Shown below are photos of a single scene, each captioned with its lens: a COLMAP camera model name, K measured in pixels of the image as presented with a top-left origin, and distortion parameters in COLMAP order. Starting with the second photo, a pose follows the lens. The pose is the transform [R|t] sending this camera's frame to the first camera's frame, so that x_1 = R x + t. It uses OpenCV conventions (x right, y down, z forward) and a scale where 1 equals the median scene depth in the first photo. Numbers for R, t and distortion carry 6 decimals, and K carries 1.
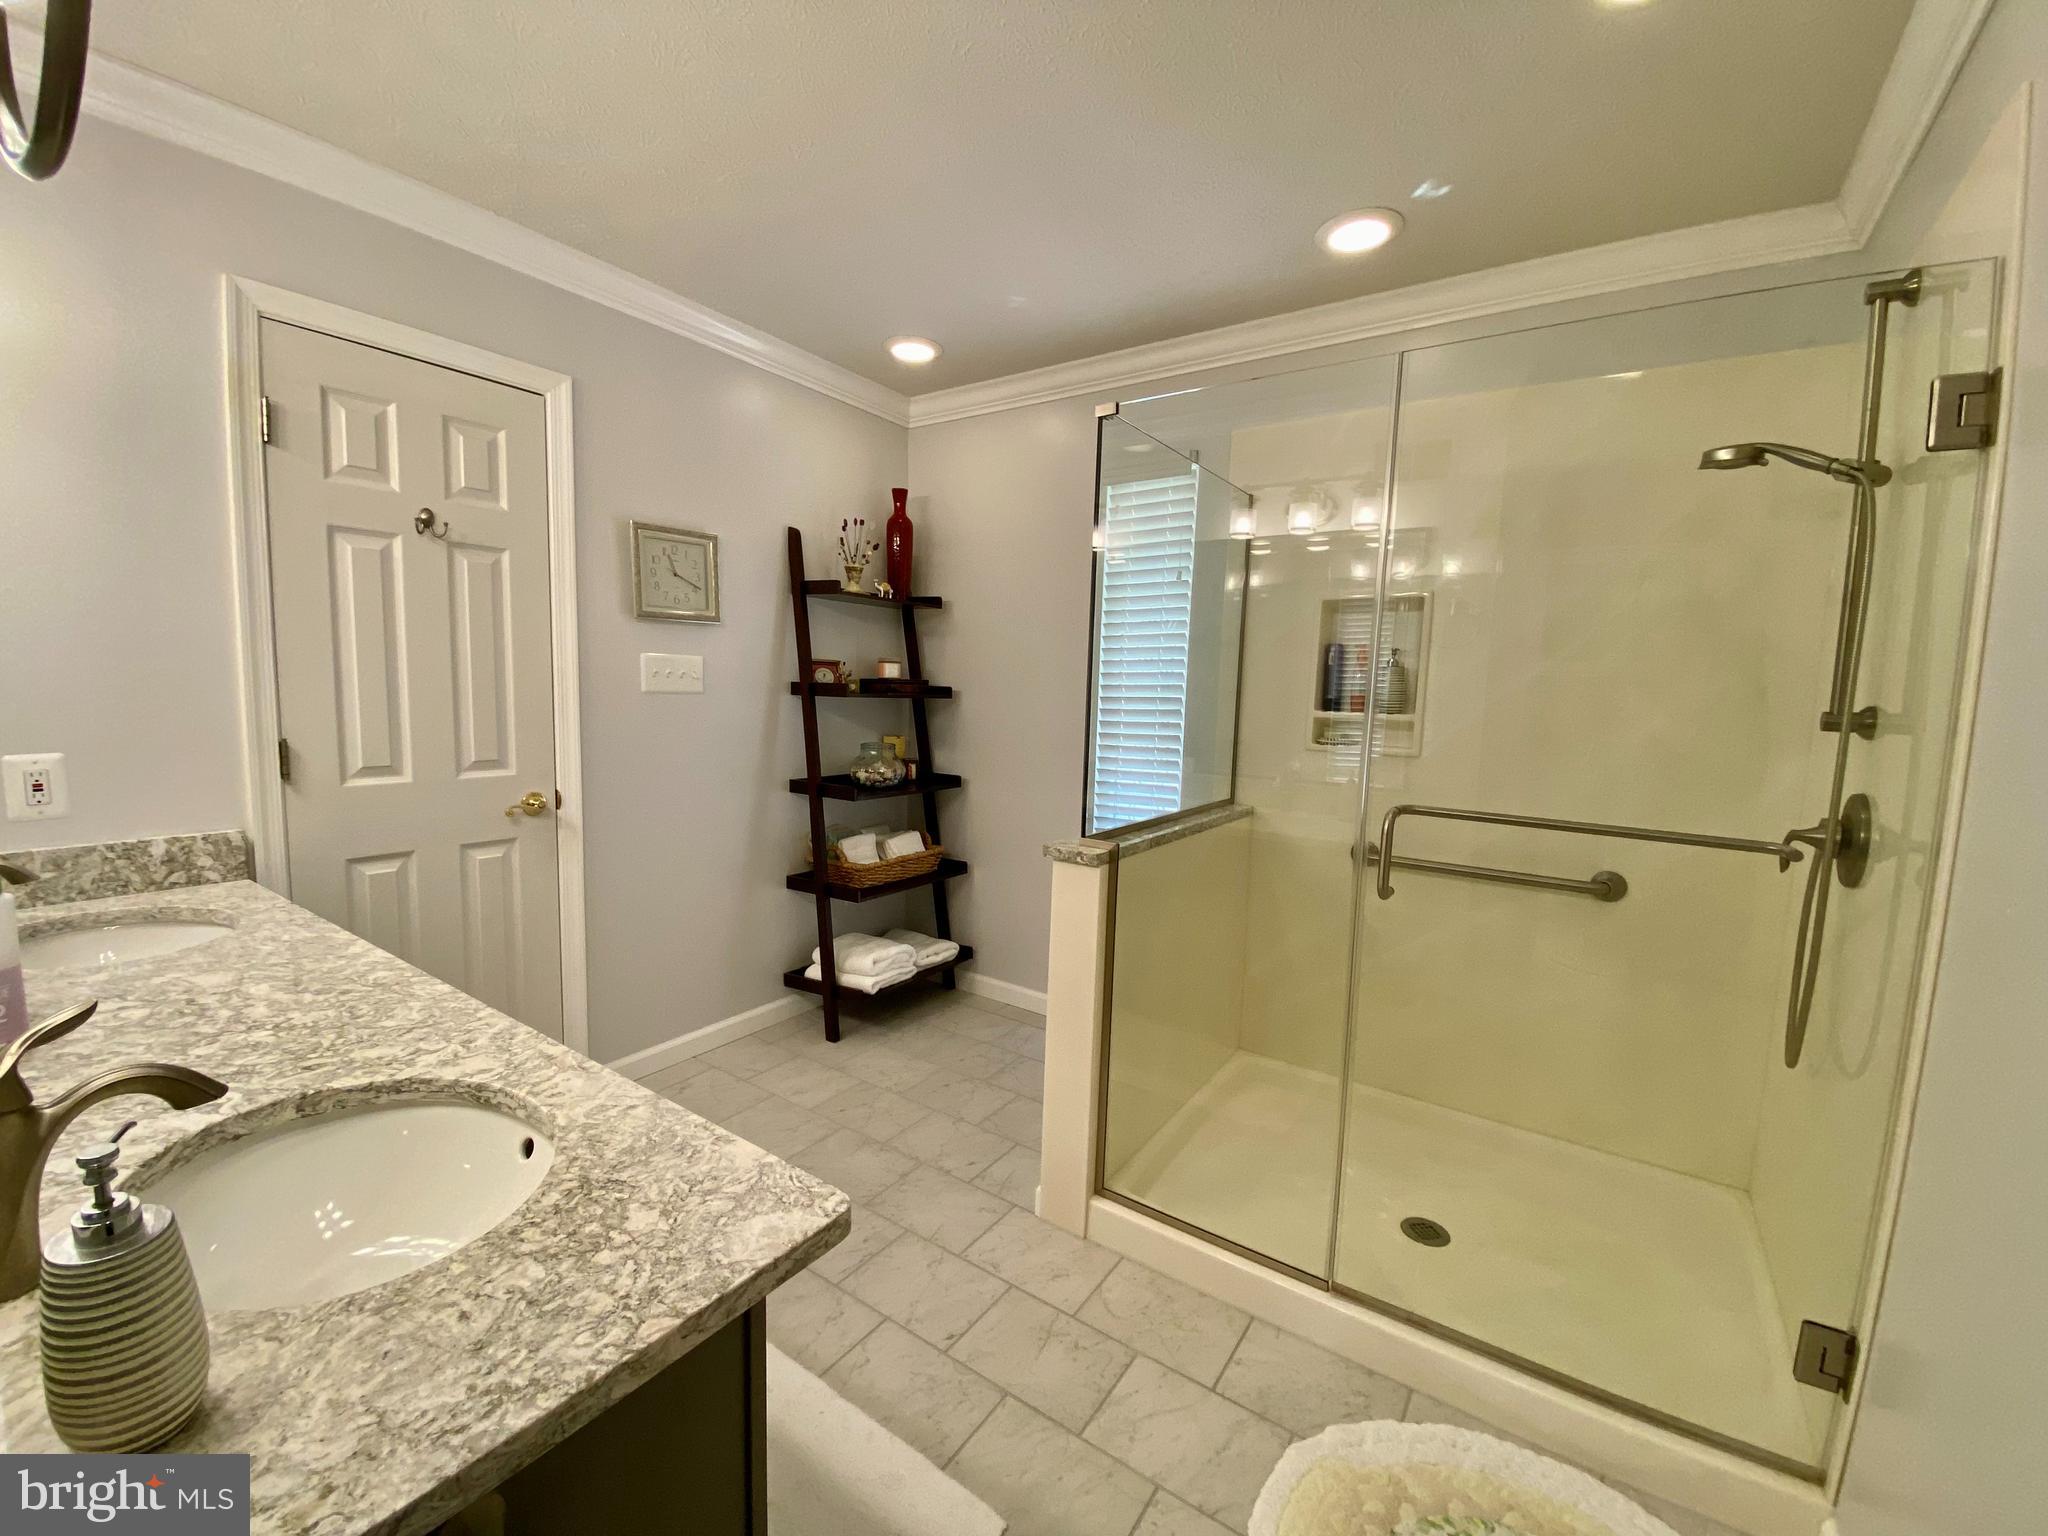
lens RADIAL K [[838.5, 0, 1025.3], [0, 838.5, 770.7], [0, 0, 1]] dist [0.027762, -0.024151]
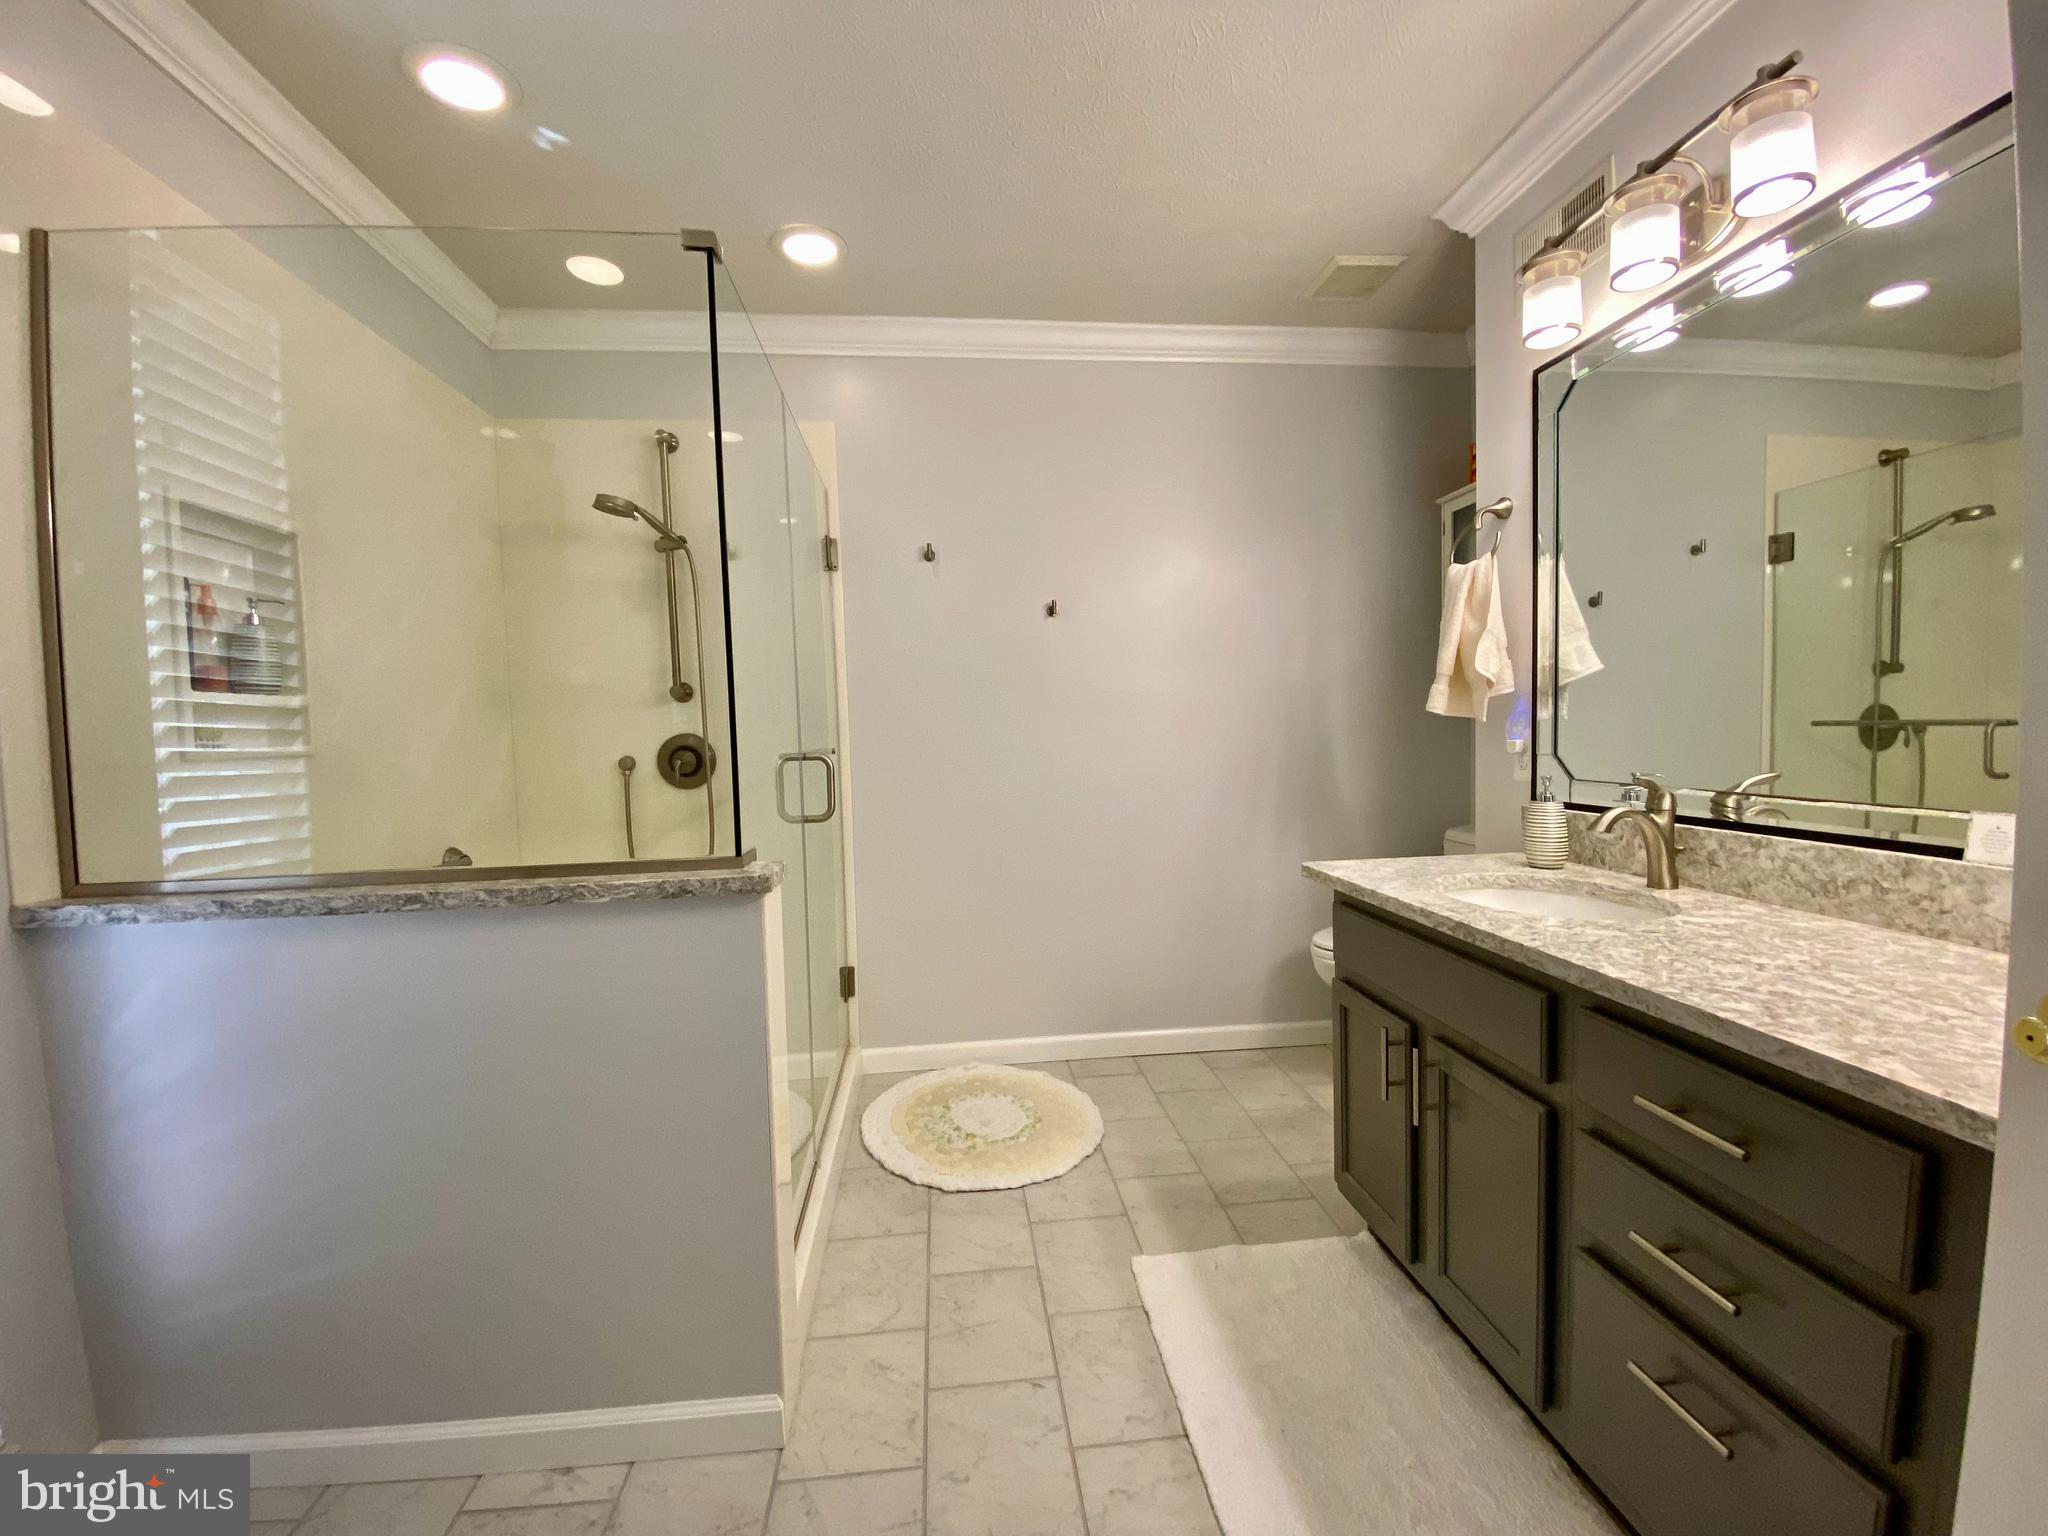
lens RADIAL K [[838.5, 0, 1025.3], [0, 838.5, 770.7], [0, 0, 1]] dist [0.027762, -0.024151]
pose [[-0.652344, -0.053536, 0.756030, -0.901129], [0.085771, 0.985880, 0.143819, -0.102318], [-0.753054, 0.158665, -0.638541, 1.873900]]
